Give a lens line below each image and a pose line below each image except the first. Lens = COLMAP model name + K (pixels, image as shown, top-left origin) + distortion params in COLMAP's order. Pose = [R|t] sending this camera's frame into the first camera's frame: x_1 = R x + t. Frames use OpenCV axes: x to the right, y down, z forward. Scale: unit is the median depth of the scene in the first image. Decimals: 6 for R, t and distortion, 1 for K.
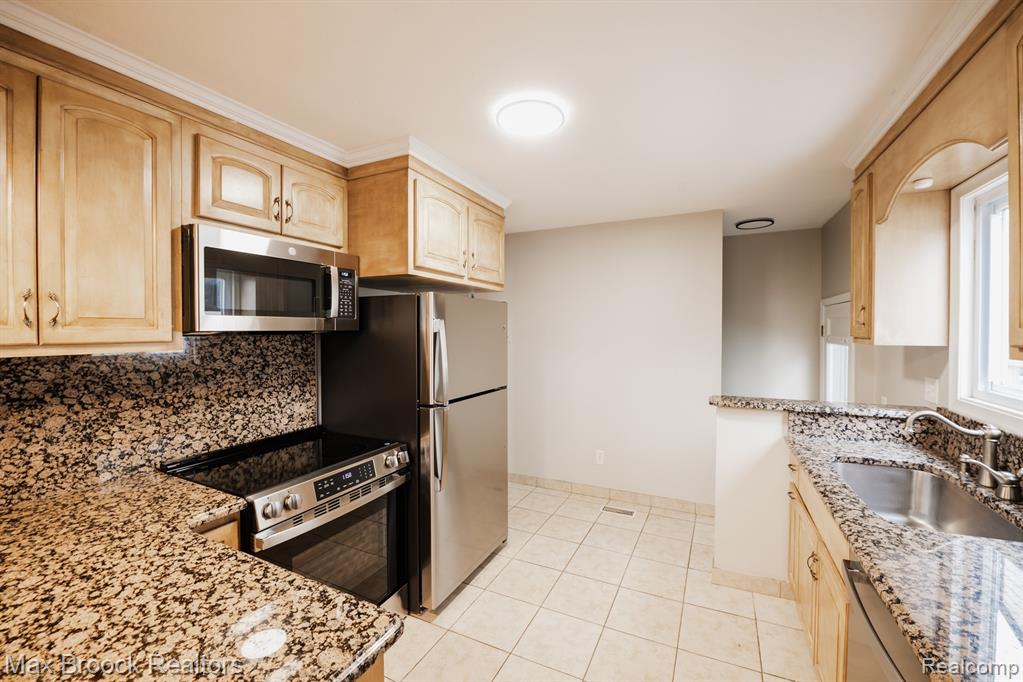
lens RADIAL K [[406.9, 0, 511.6], [0, 406.9, 336.0], [0, 0, 1]] dist [-0.018033, -0.002082]
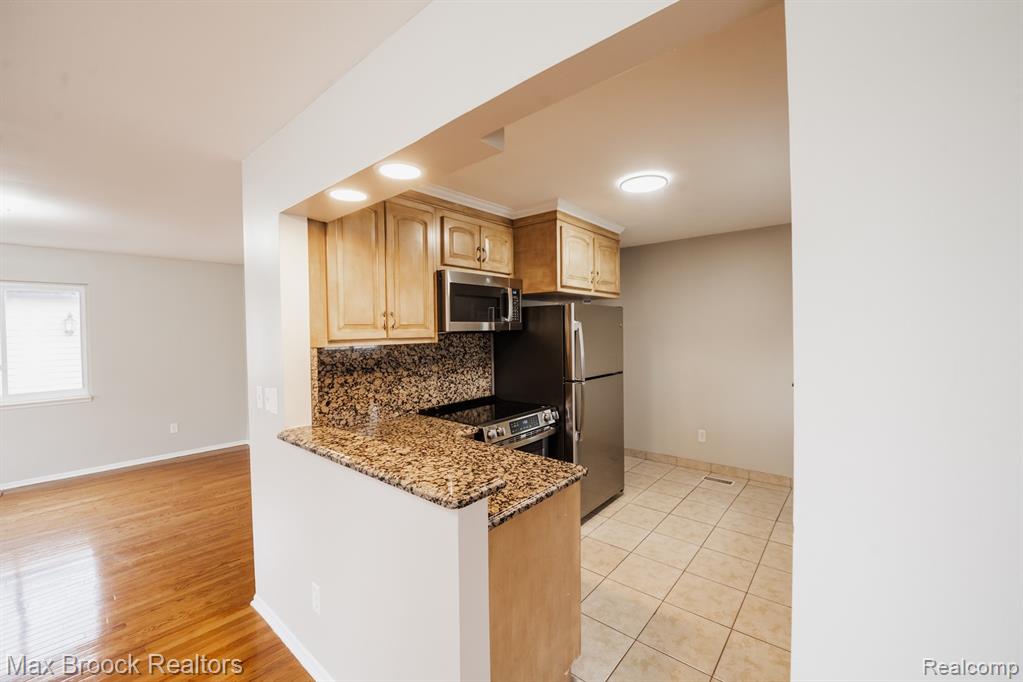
lens RADIAL K [[406.9, 0, 518.0], [0, 406.9, 339.1], [0, 0, 1]] dist [-0.018033, -0.002082]
pose [[0.974173, -0.007376, -0.225681, -0.063222], [0.009618, 0.999915, 0.008836, 0.006593], [0.225597, -0.010779, 0.974161, -0.479940]]
